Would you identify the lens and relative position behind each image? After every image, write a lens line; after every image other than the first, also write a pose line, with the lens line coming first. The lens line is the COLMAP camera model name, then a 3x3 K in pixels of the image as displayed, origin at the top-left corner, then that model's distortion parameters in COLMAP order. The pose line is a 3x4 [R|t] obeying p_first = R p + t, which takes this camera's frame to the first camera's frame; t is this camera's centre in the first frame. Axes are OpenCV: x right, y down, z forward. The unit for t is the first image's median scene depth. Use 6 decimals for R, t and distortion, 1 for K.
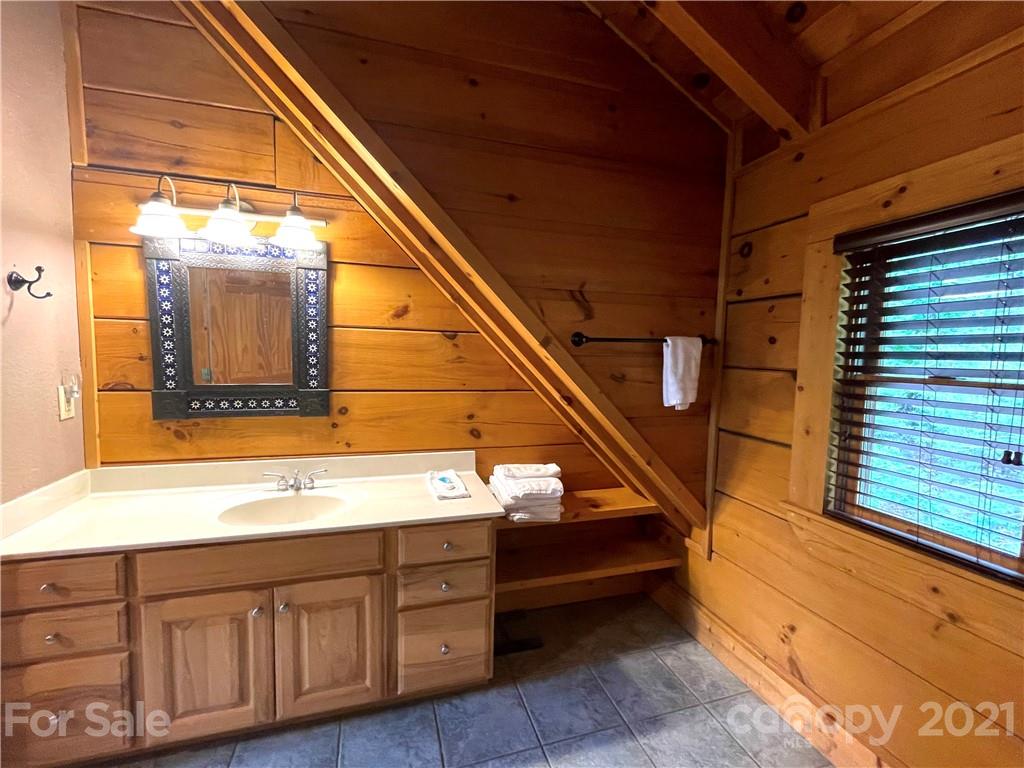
lens RADIAL K [[445.2, 0, 516.2], [0, 445.2, 386.4], [0, 0, 1]] dist [-0.003638, -0.000351]
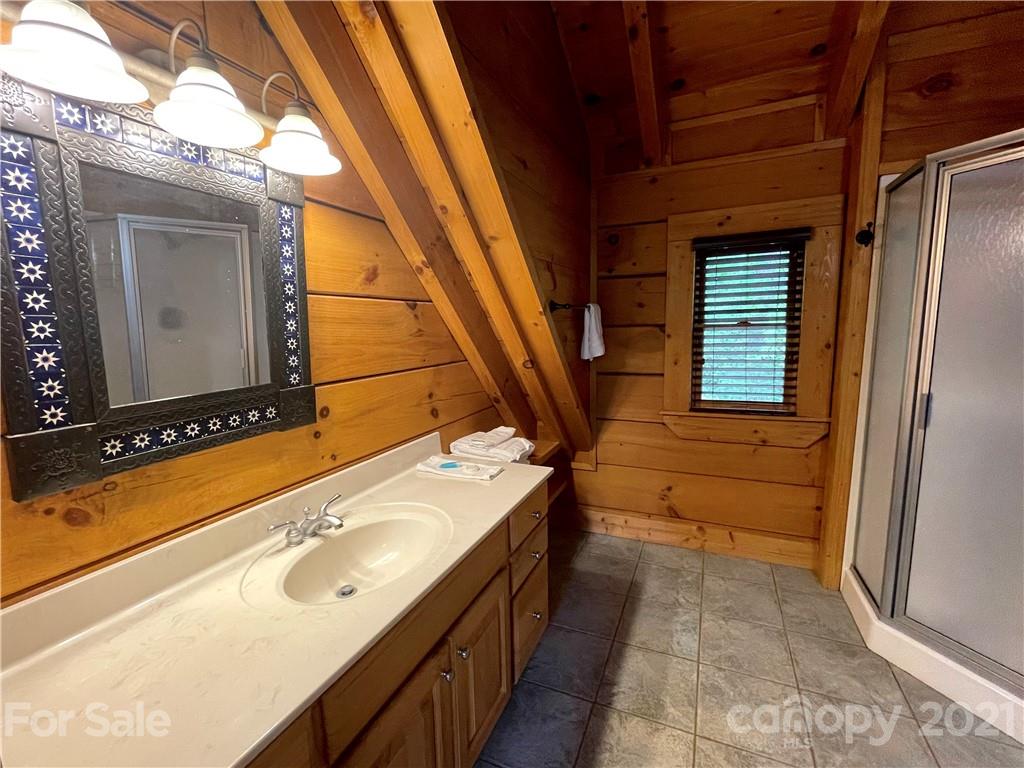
lens RADIAL K [[445.2, 0, 512.5], [0, 445.2, 386.6], [0, 0, 1]] dist [-0.003638, -0.000351]
pose [[0.657195, -0.145889, 0.739467, -0.755043], [0.100448, 0.989290, 0.105904, -0.033129], [-0.746997, 0.004678, 0.664810, 0.315893]]
